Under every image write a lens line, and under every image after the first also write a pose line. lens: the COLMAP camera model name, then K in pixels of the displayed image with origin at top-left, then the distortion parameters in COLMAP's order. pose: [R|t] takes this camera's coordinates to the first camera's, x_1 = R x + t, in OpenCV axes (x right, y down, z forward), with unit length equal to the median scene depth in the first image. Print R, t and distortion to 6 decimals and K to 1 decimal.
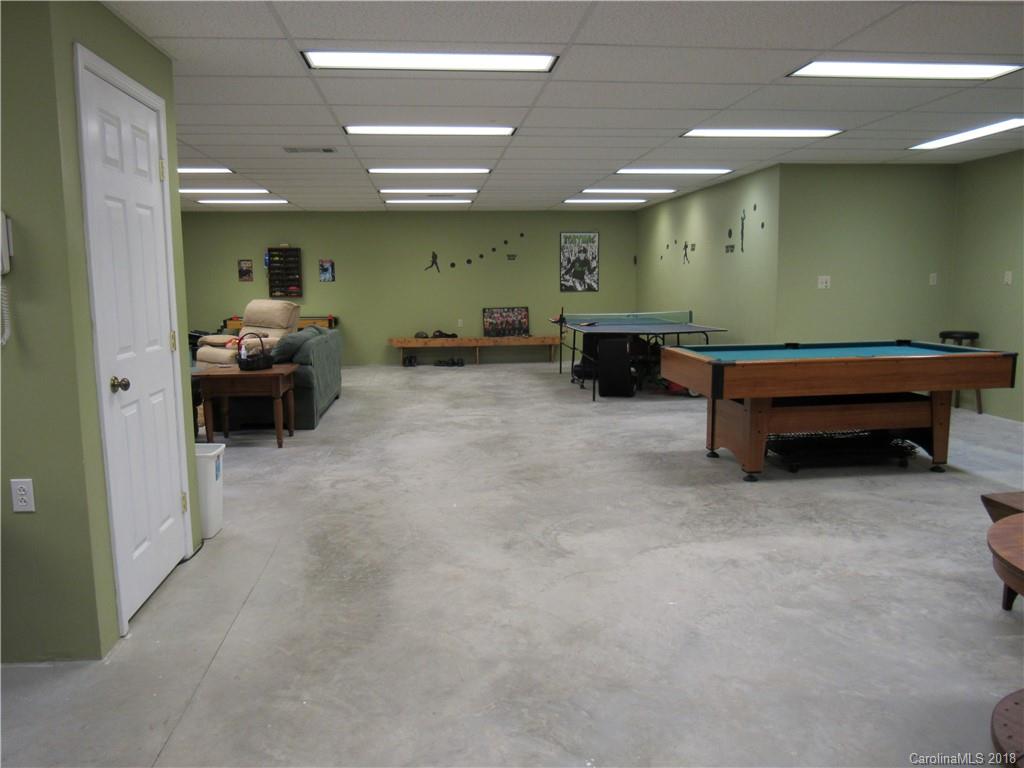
lens RADIAL K [[724.6, 0, 512.0], [0, 724.6, 384.0], [0, 0, 1]] dist [-0.041370, 0.002268]
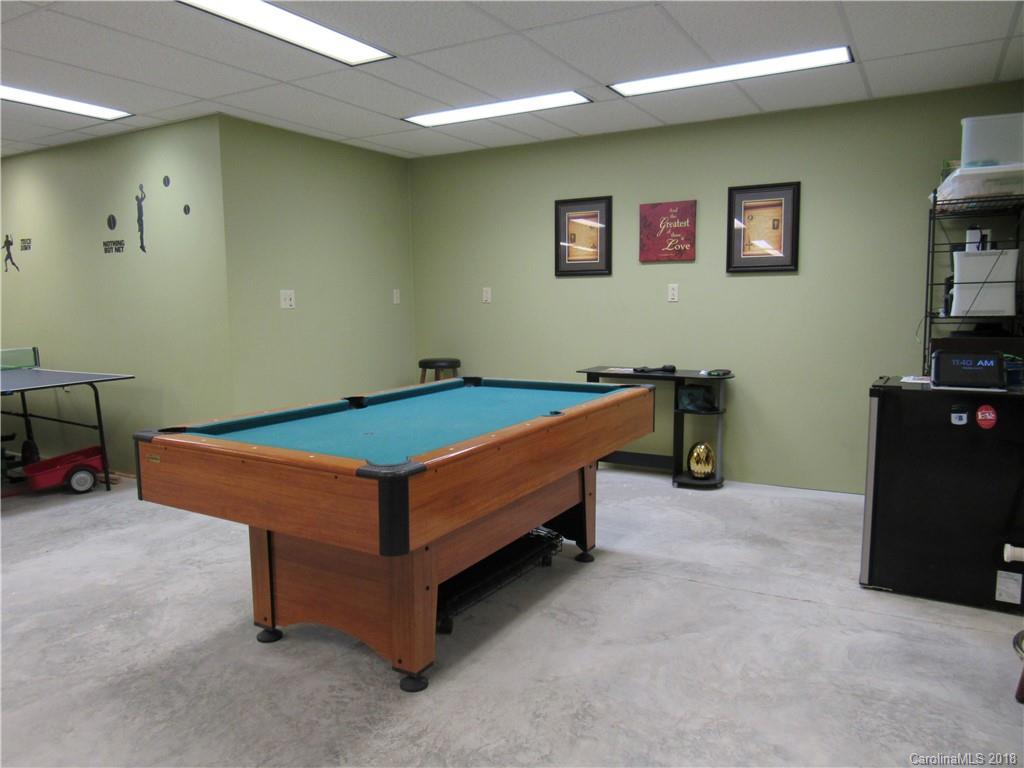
lens RADIAL K [[724.6, 0, 512.0], [0, 724.6, 384.0], [0, 0, 1]] dist [-0.041370, 0.002268]
pose [[0.581665, -0.078525, 0.809629, -0.009669], [0.108225, 0.993951, 0.018650, -0.049779], [-0.806197, 0.076774, 0.586645, 0.424067]]
